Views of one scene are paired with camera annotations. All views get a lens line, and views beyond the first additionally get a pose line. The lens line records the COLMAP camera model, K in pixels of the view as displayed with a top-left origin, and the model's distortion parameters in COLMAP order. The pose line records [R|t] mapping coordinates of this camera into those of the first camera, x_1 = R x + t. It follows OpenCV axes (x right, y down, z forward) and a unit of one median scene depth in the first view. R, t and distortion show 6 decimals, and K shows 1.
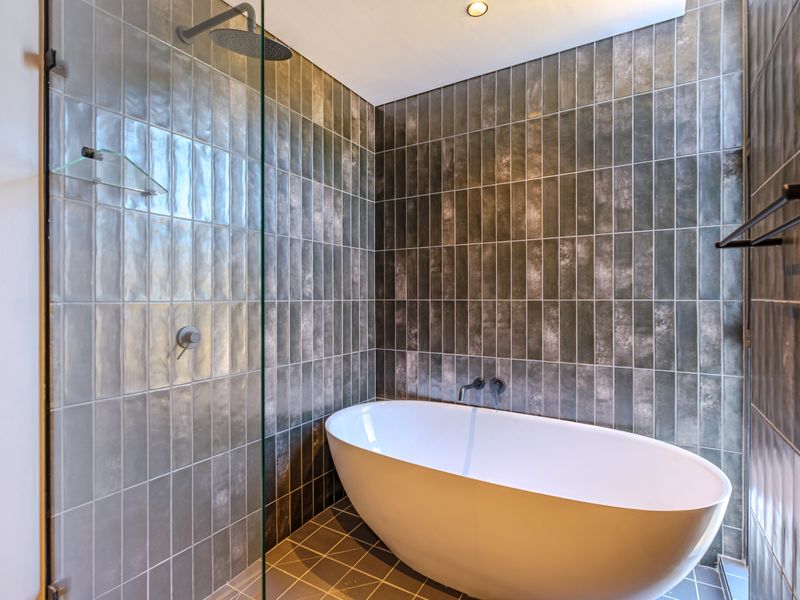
lens RADIAL K [[409.6, 0, 400.5], [0, 409.6, 298.6], [0, 0, 1]] dist [0.000117, 0.000274]
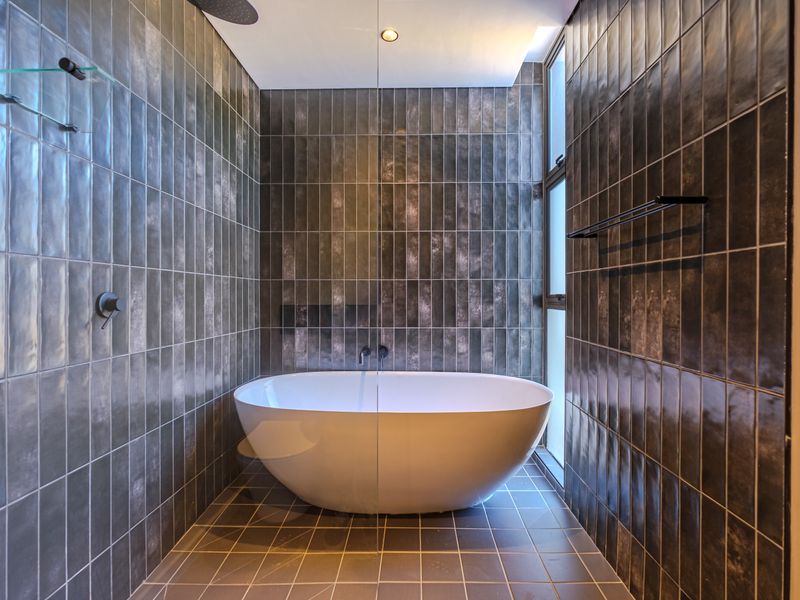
lens RADIAL K [[390.6, 0, 400.1], [0, 390.6, 298.3], [0, 0, 1]] dist [0.003573, -0.000986]
pose [[0.866126, 0.000766, 0.499825, -0.313824], [-0.000408, 1.000000, -0.000826, 0.063982], [-0.499826, 0.000511, 0.866126, -0.018401]]
